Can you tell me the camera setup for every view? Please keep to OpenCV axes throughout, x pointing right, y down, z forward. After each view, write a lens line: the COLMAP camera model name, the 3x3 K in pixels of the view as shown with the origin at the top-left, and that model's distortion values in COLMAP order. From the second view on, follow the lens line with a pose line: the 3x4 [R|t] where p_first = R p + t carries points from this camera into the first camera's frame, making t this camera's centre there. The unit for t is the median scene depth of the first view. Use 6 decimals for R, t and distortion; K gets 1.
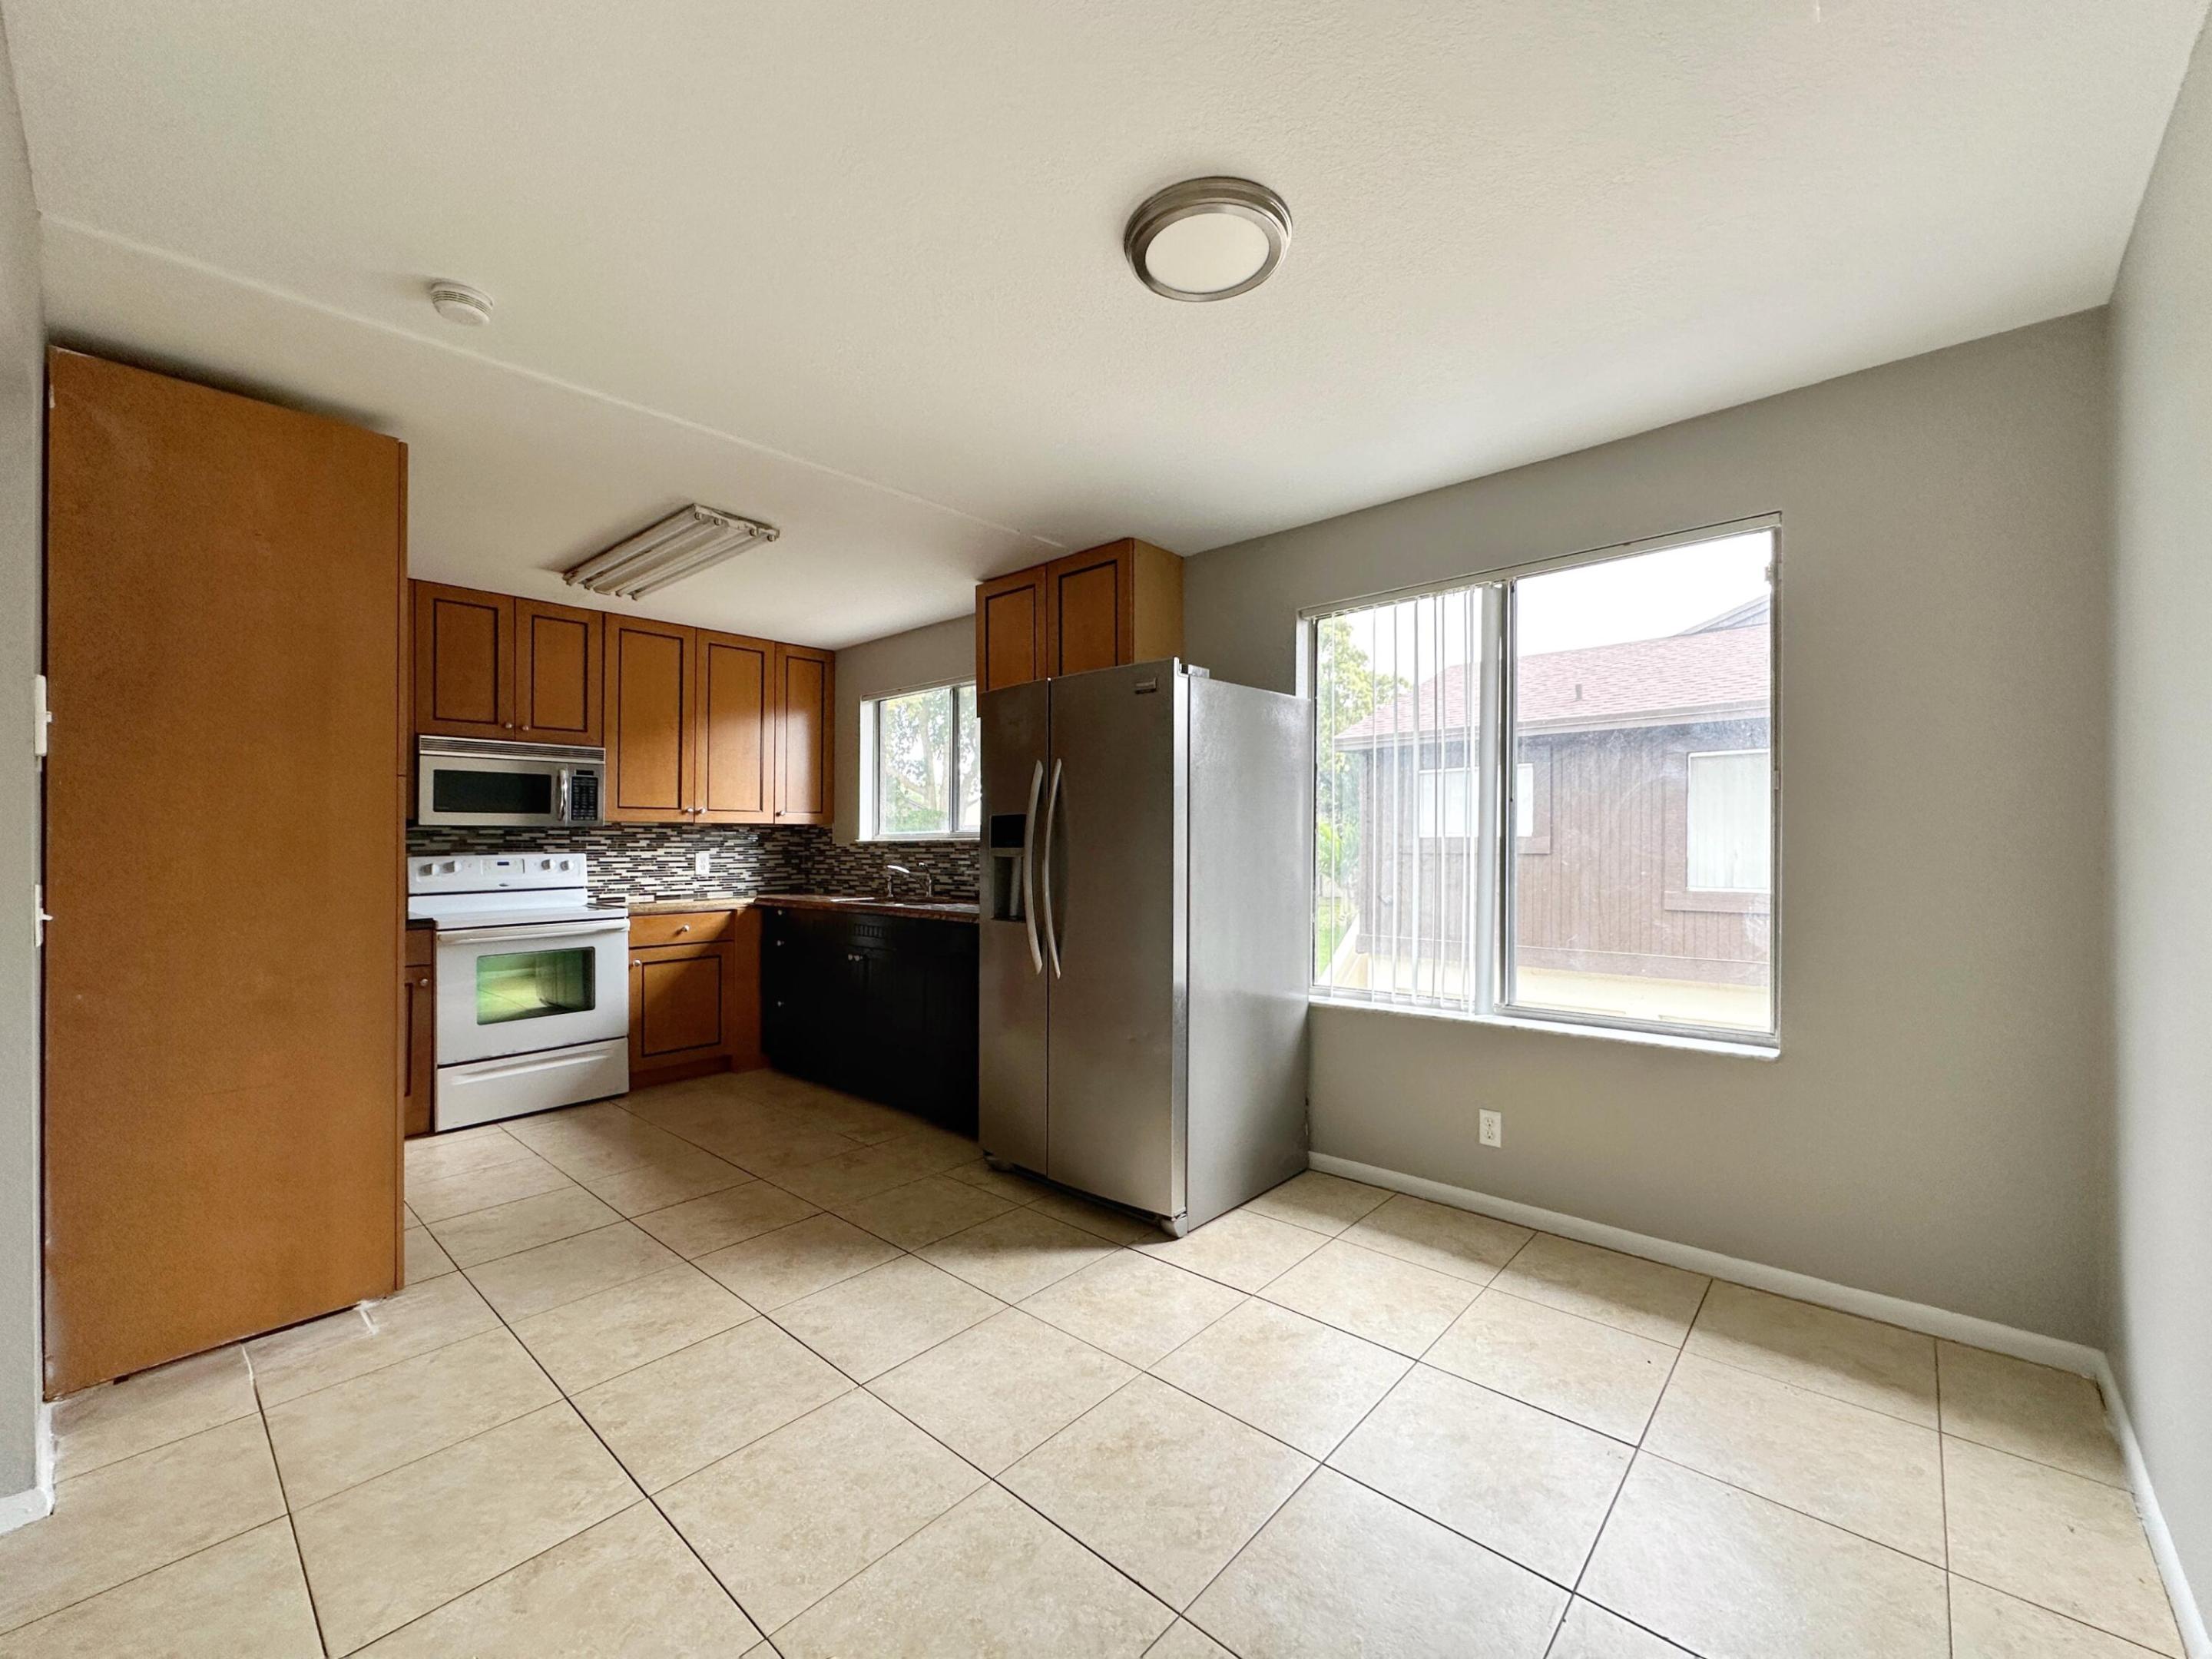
lens RADIAL K [[922.0, 0, 1128.6], [0, 922.0, 784.8], [0, 0, 1]] dist [-0.001190, -0.000006]
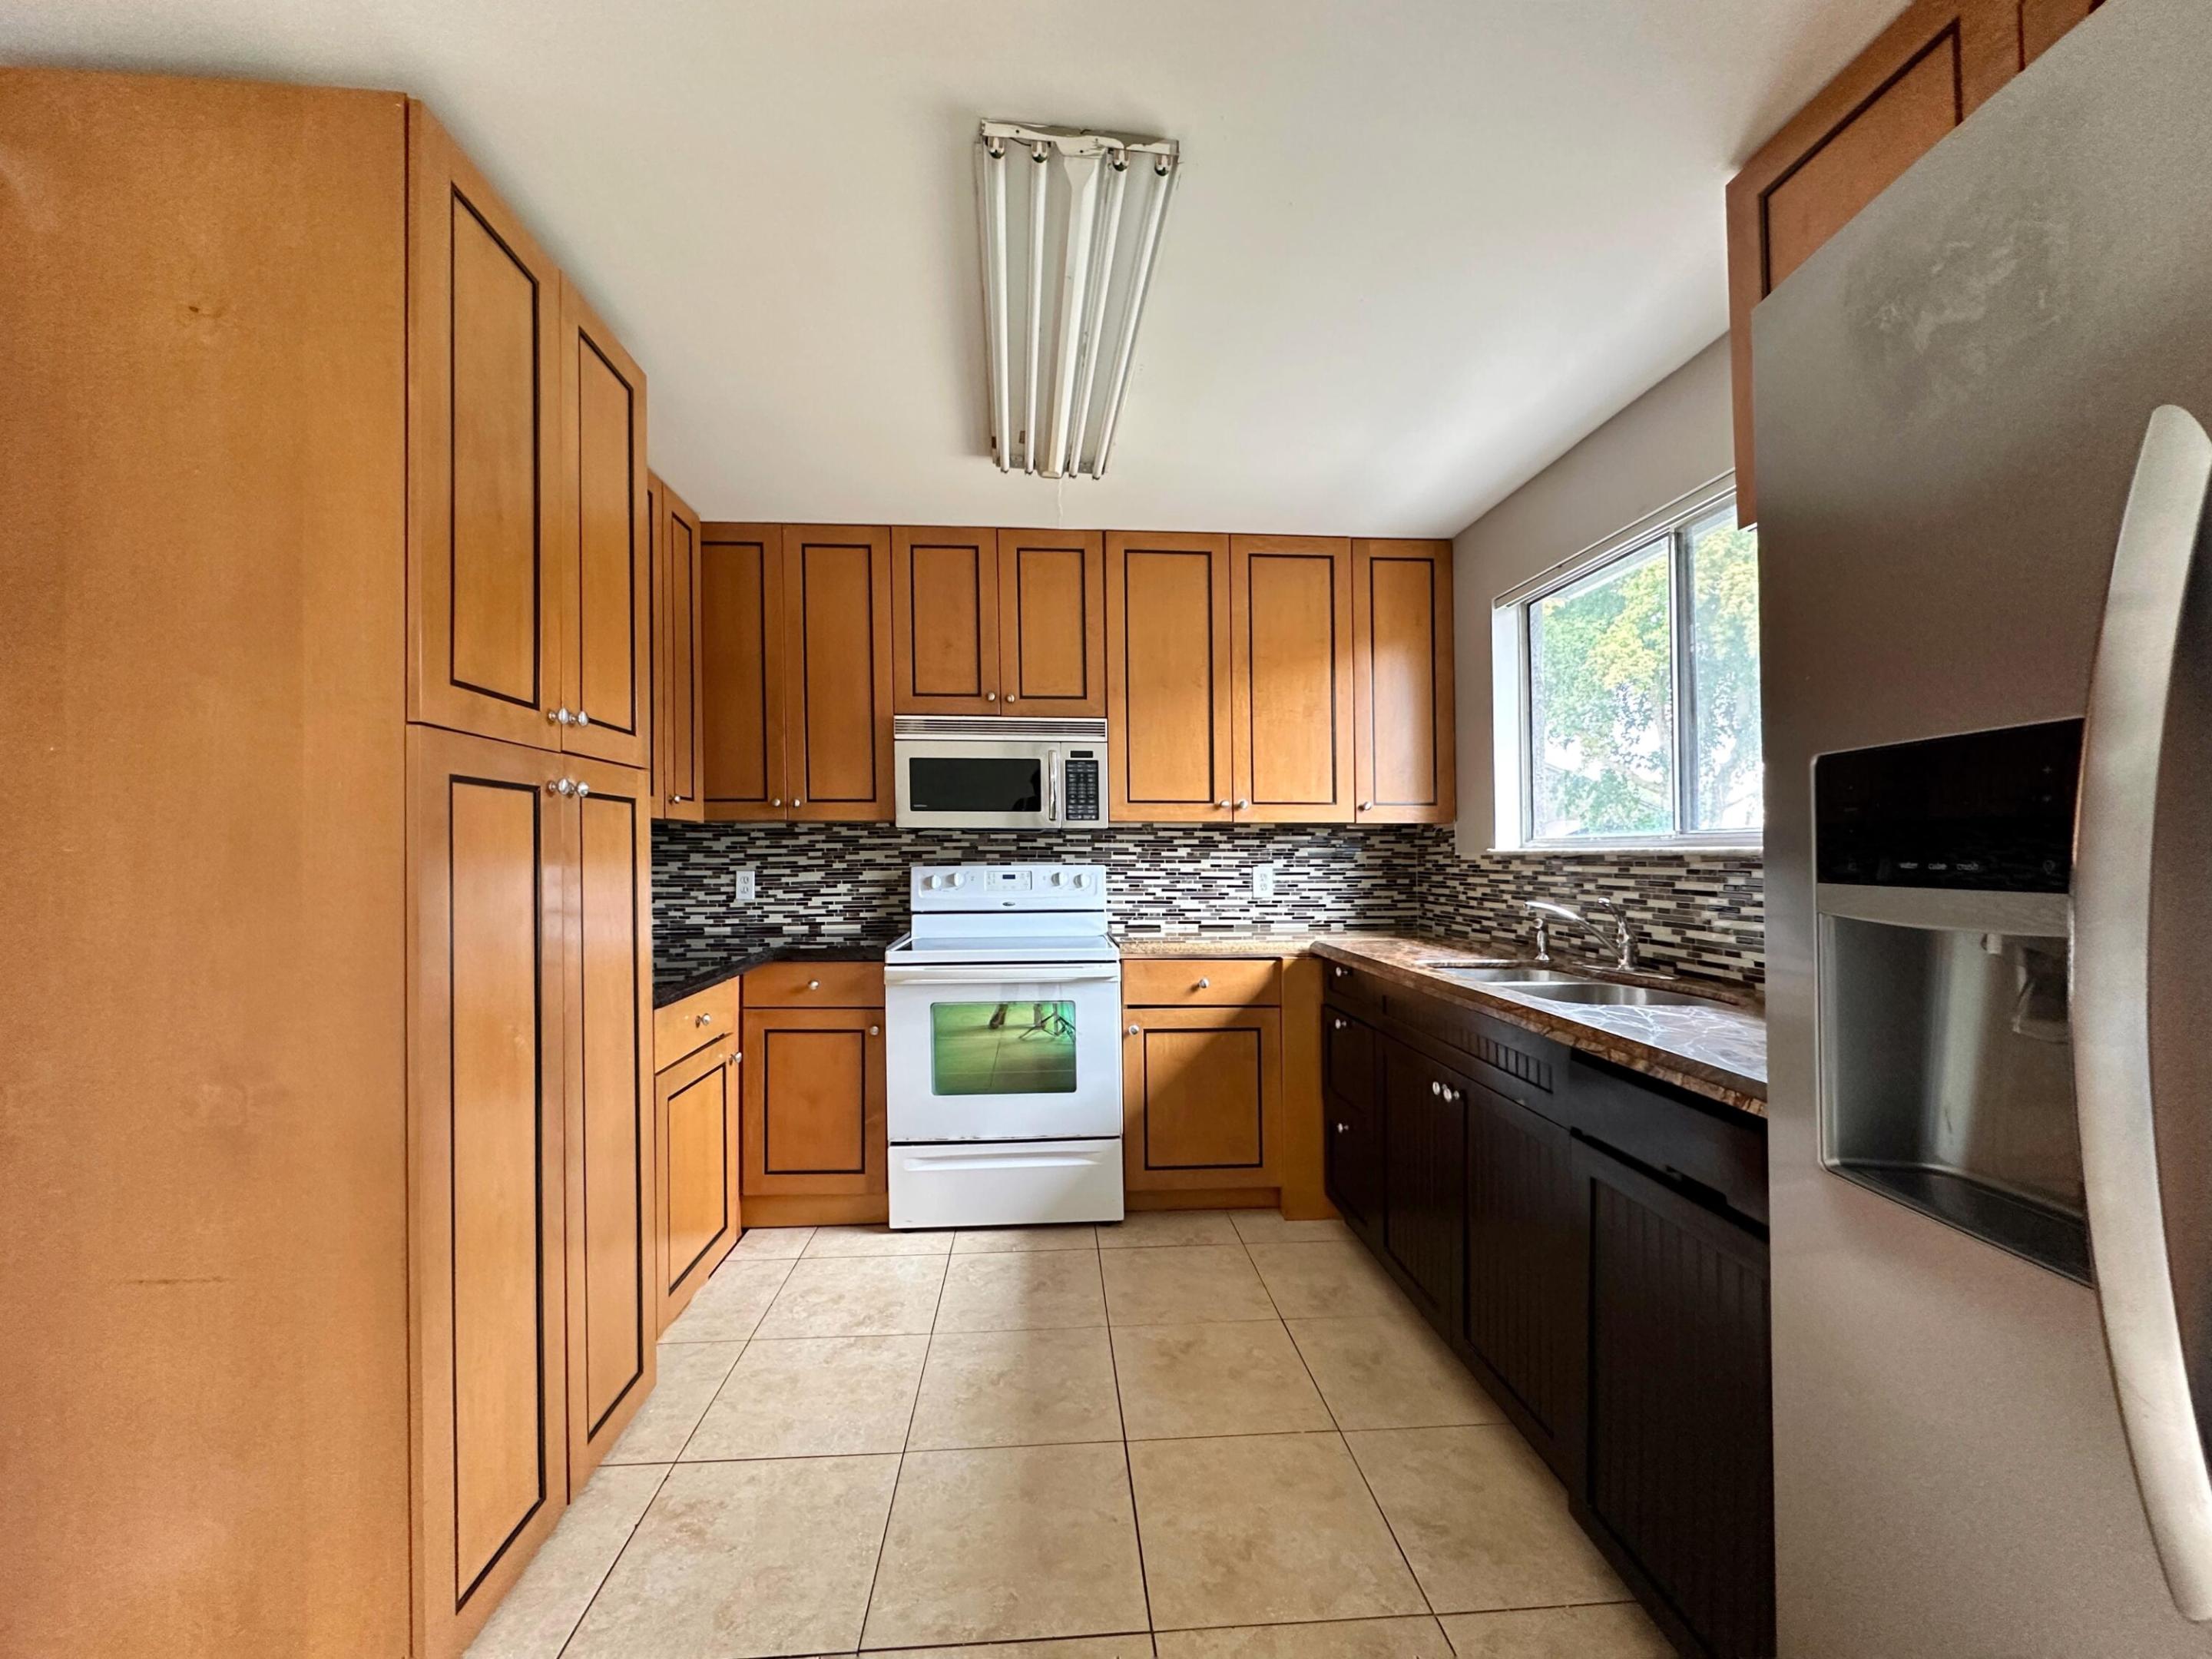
lens RADIAL K [[884.3, 0, 1100.0], [0, 884.3, 813.4], [0, 0, 1]] dist [-0.002063, 0.000299]
pose [[0.702687, -0.022591, -0.711140, -0.079367], [0.037278, 0.999292, 0.005091, 0.027938], [0.710521, -0.030087, 0.703032, 0.478874]]
